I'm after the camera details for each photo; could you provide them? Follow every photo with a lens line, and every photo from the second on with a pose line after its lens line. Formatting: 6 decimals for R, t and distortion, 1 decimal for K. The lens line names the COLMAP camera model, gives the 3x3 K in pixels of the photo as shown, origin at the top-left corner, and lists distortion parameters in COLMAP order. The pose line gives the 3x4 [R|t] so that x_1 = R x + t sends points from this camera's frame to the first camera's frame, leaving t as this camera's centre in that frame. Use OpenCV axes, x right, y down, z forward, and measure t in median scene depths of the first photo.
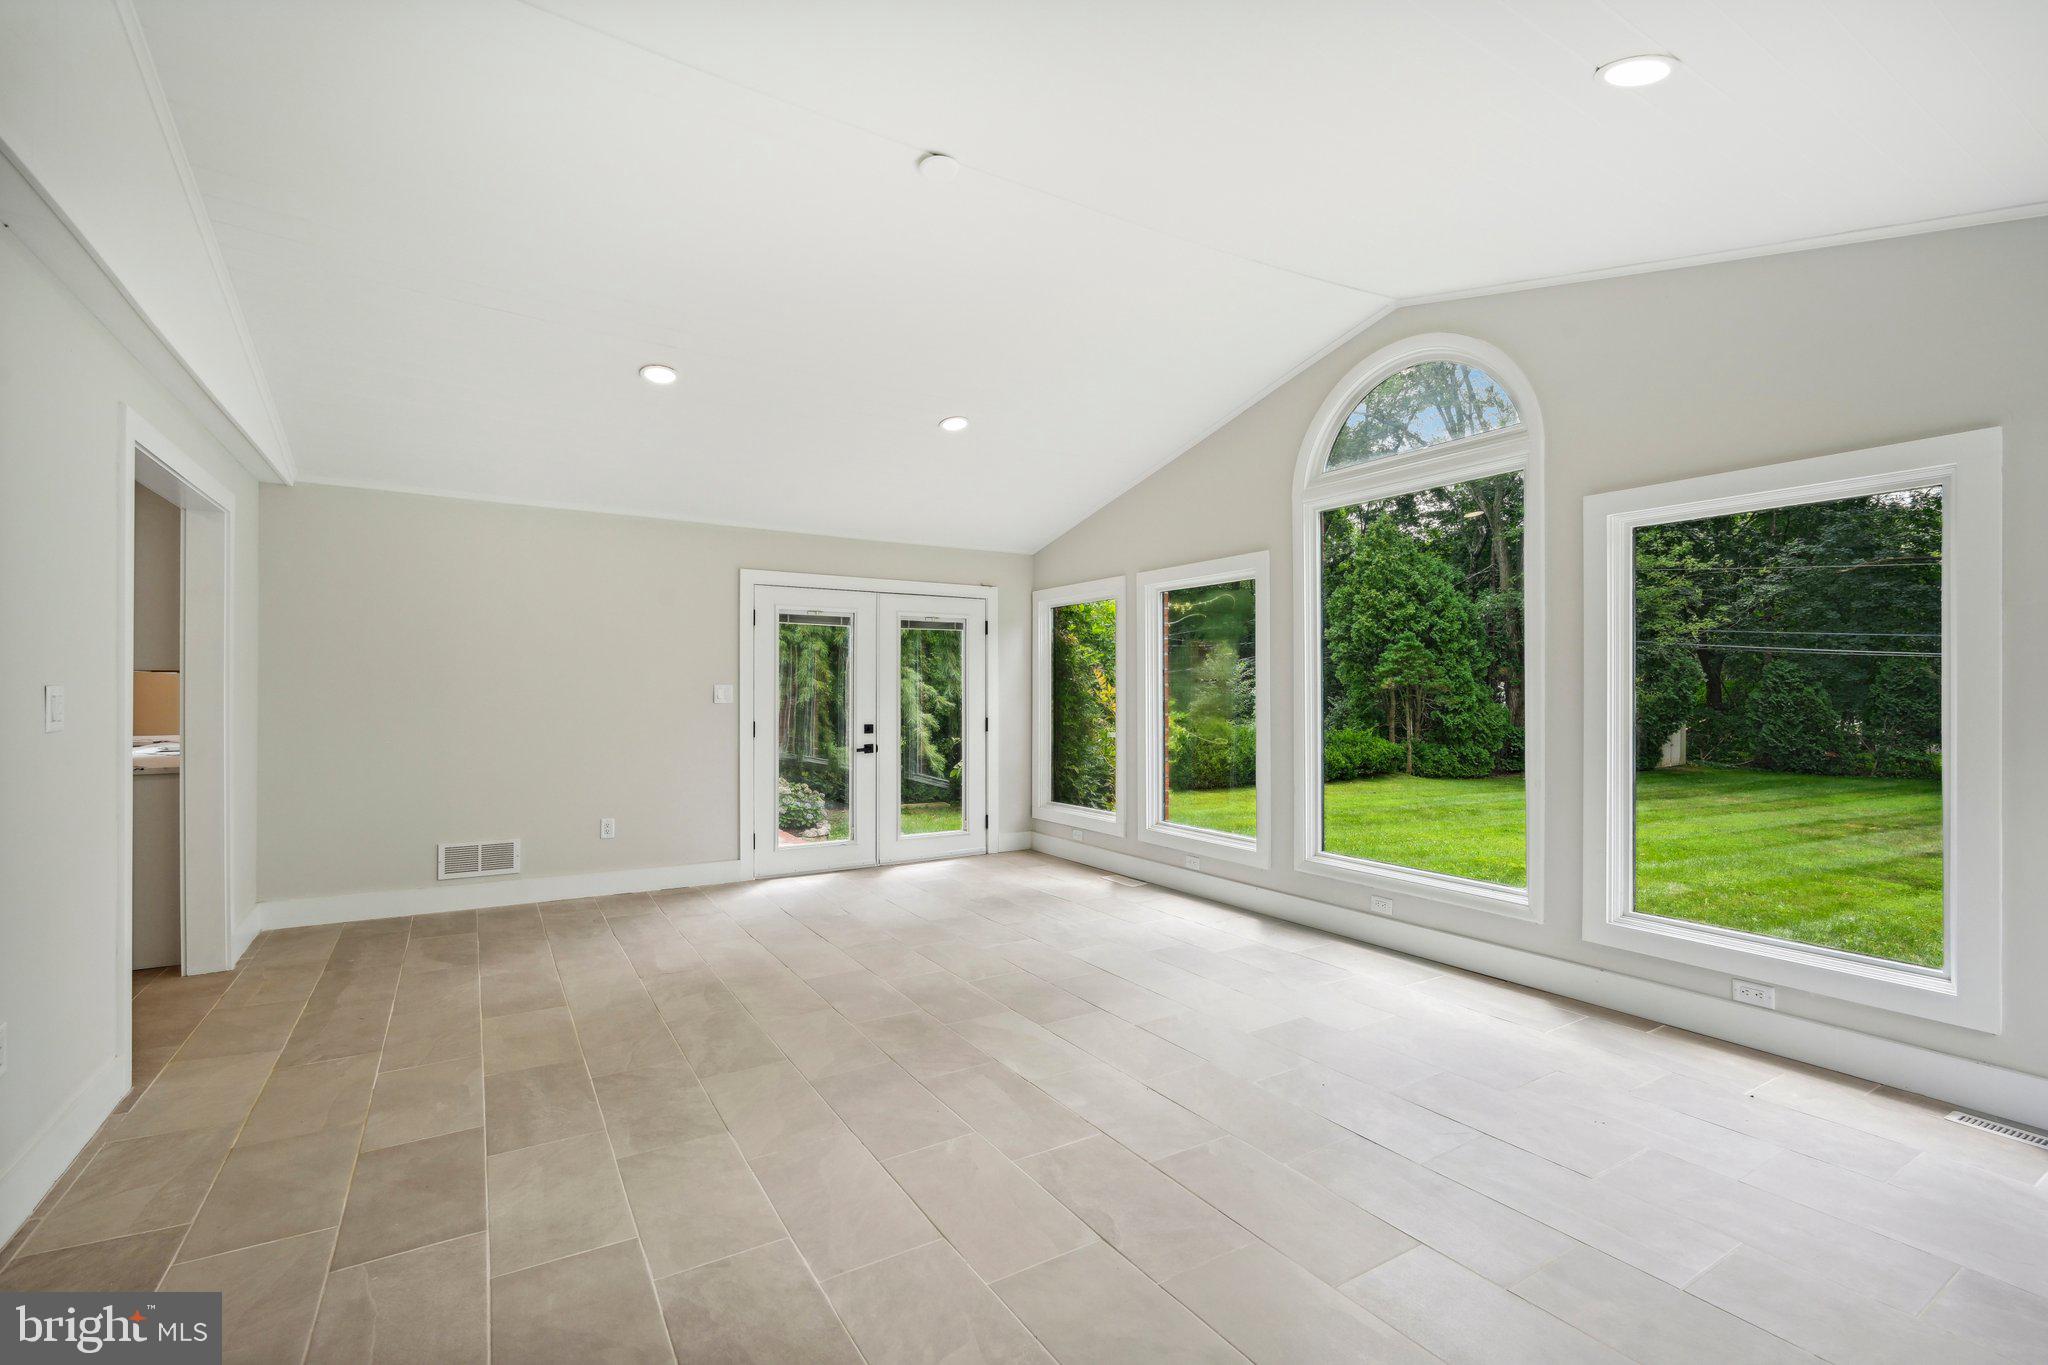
lens RADIAL K [[903.1, 0, 1009.6], [0, 903.1, 681.3], [0, 0, 1]] dist [-0.001936, 0.002267]
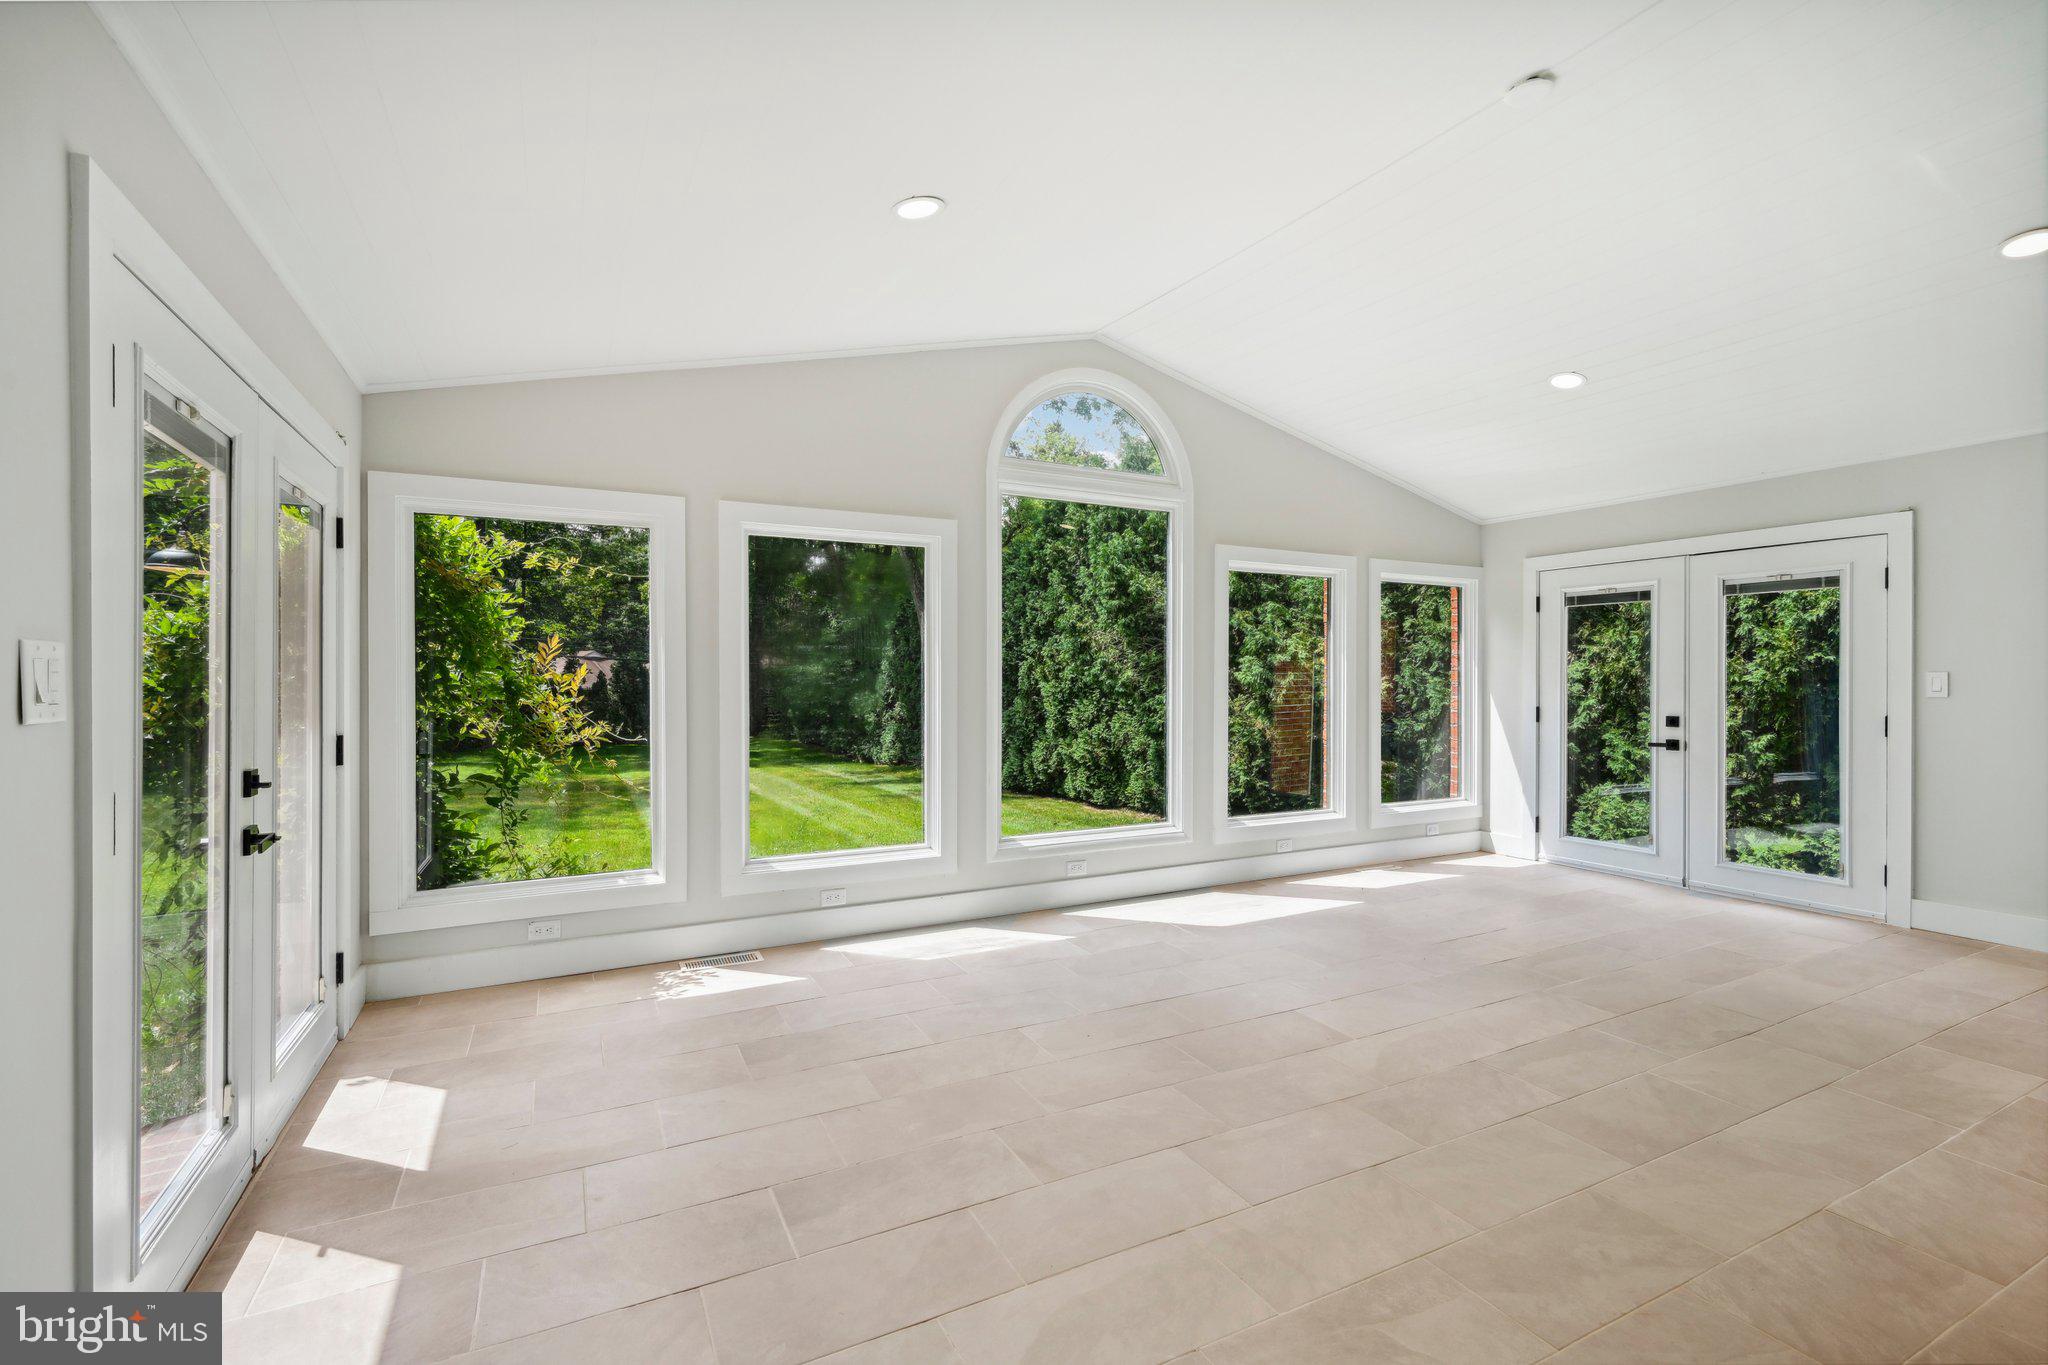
lens RADIAL K [[903.1, 0, 1007.9], [0, 903.1, 682.0], [0, 0, 1]] dist [-0.001936, 0.002267]
pose [[0.071394, -0.010961, 0.997388, -0.907206], [-0.013793, 0.999833, 0.011975, 0.009205], [-0.997353, -0.014612, 0.071231, 1.292559]]
